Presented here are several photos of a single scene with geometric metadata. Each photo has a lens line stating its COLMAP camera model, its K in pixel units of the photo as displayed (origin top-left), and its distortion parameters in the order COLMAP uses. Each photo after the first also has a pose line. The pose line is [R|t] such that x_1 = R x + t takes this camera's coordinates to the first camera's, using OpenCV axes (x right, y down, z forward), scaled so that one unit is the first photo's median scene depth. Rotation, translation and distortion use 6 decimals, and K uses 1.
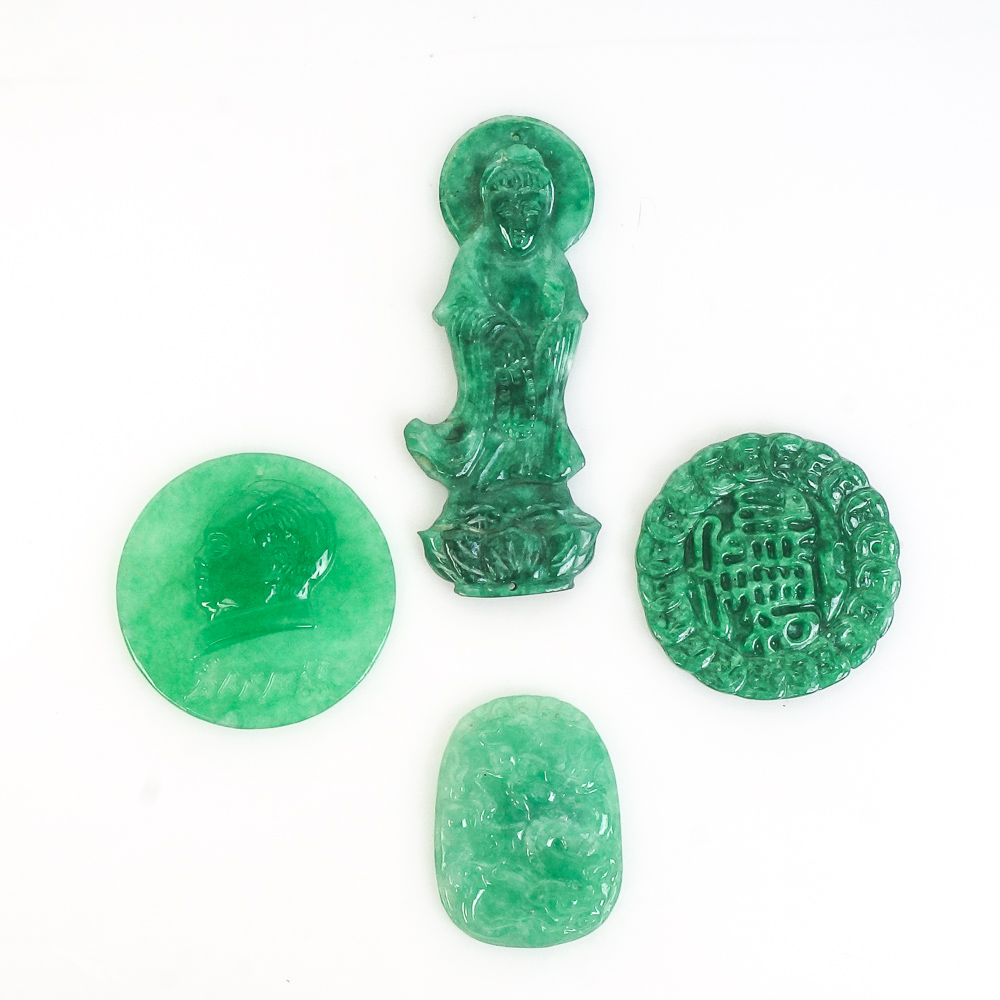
lens RADIAL K [[2132.0, 0, 498.6], [0, 2132.0, 494.8], [0, 0, 1]] dist [0.060834, 0.000000]
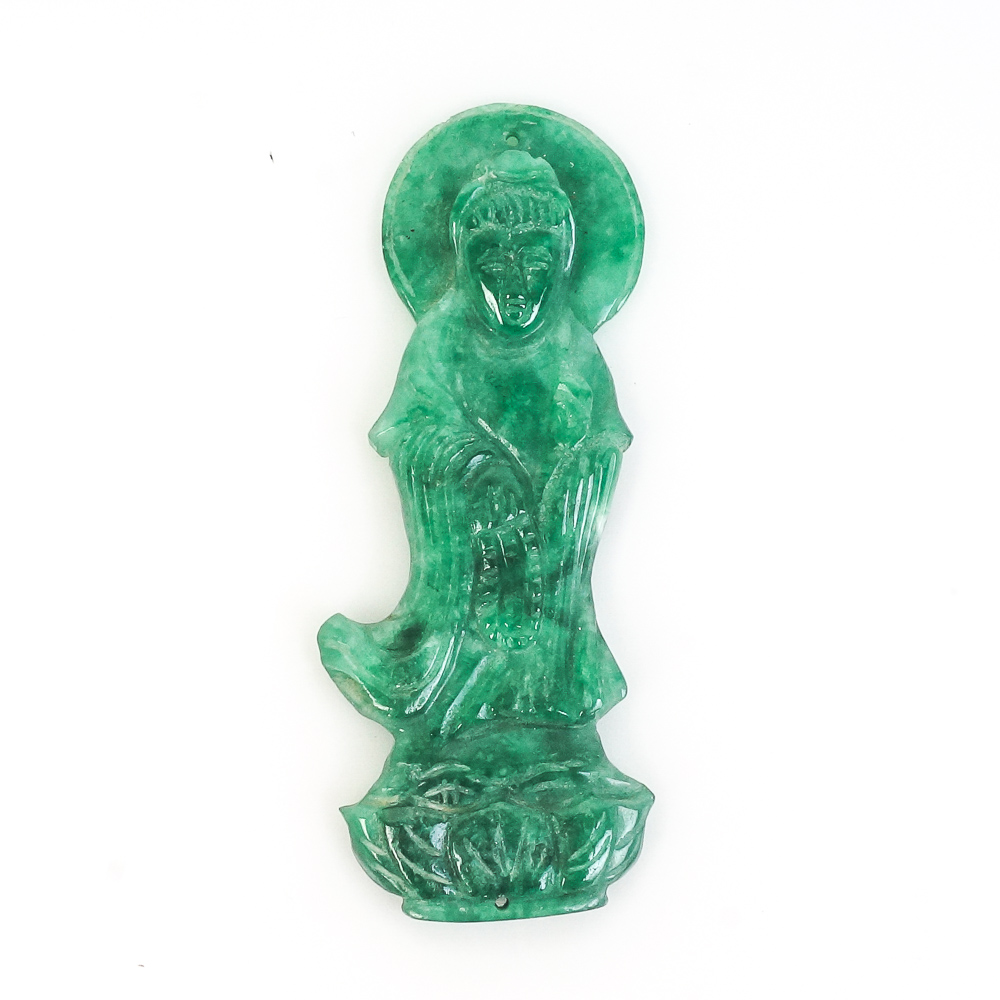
lens RADIAL K [[2132.0, 0, 501.6], [0, 2132.0, 504.5], [0, 0, 1]] dist [0.060834, 0.000000]
pose [[0.999310, 0.004694, -0.036844, 0.027346], [-0.006231, 0.999110, -0.041706, -0.041141], [0.036615, 0.041907, 0.998450, 0.408467]]
